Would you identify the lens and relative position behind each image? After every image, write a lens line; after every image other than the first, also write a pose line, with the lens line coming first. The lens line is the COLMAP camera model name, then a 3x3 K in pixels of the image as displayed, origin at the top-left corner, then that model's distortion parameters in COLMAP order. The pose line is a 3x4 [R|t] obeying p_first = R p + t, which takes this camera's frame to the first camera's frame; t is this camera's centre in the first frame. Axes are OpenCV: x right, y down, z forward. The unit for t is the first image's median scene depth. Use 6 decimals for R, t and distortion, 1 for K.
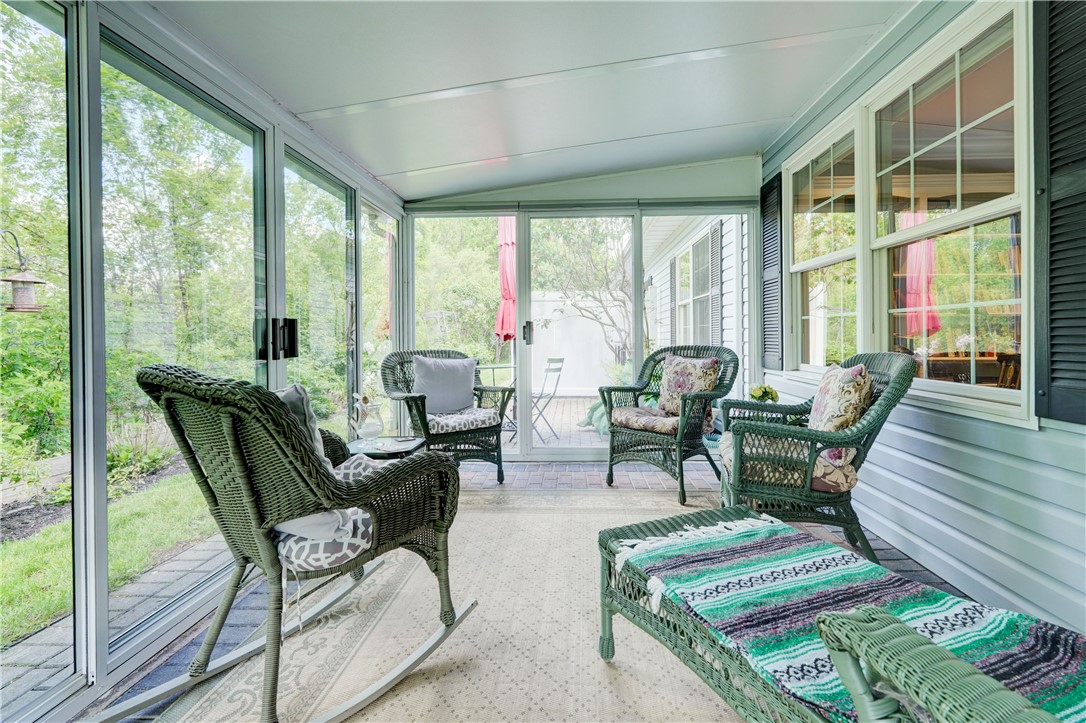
lens RADIAL K [[491.1, 0, 545.3], [0, 491.1, 338.7], [0, 0, 1]] dist [-0.003024, 0.000083]
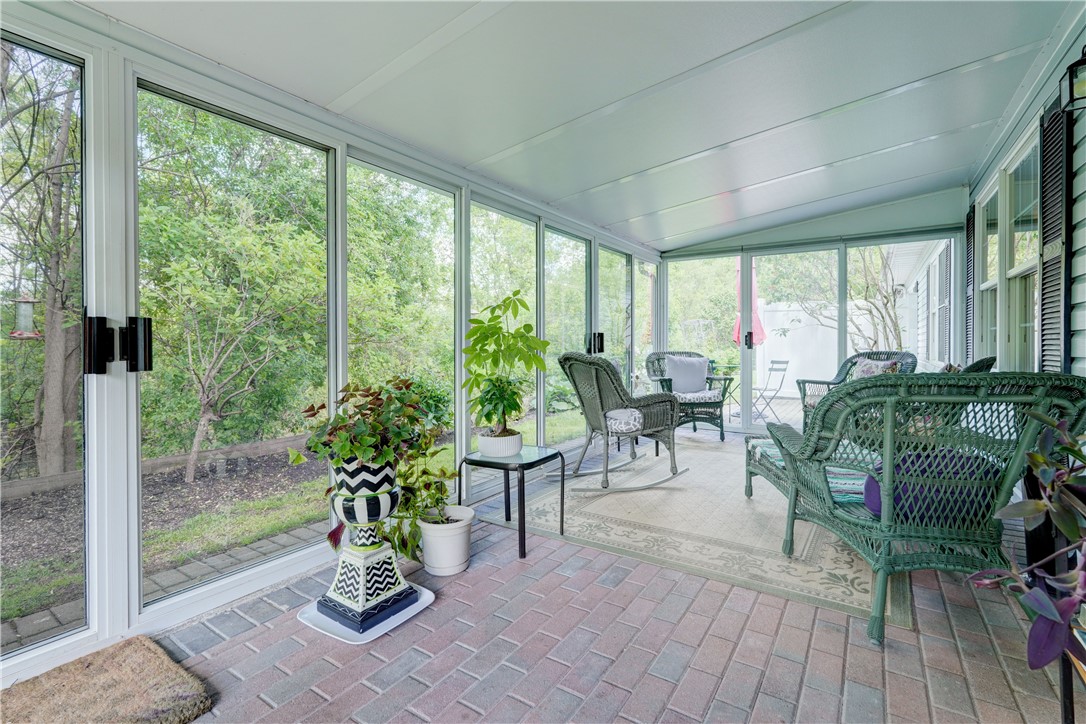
lens RADIAL K [[491.1, 0, 545.3], [0, 491.1, 339.2], [0, 0, 1]] dist [-0.003024, 0.000083]
pose [[0.865936, 0.004957, -0.500129, 0.186575], [-0.010277, 0.999916, -0.007884, 0.002425], [0.500048, 0.011967, 0.865915, -0.561193]]
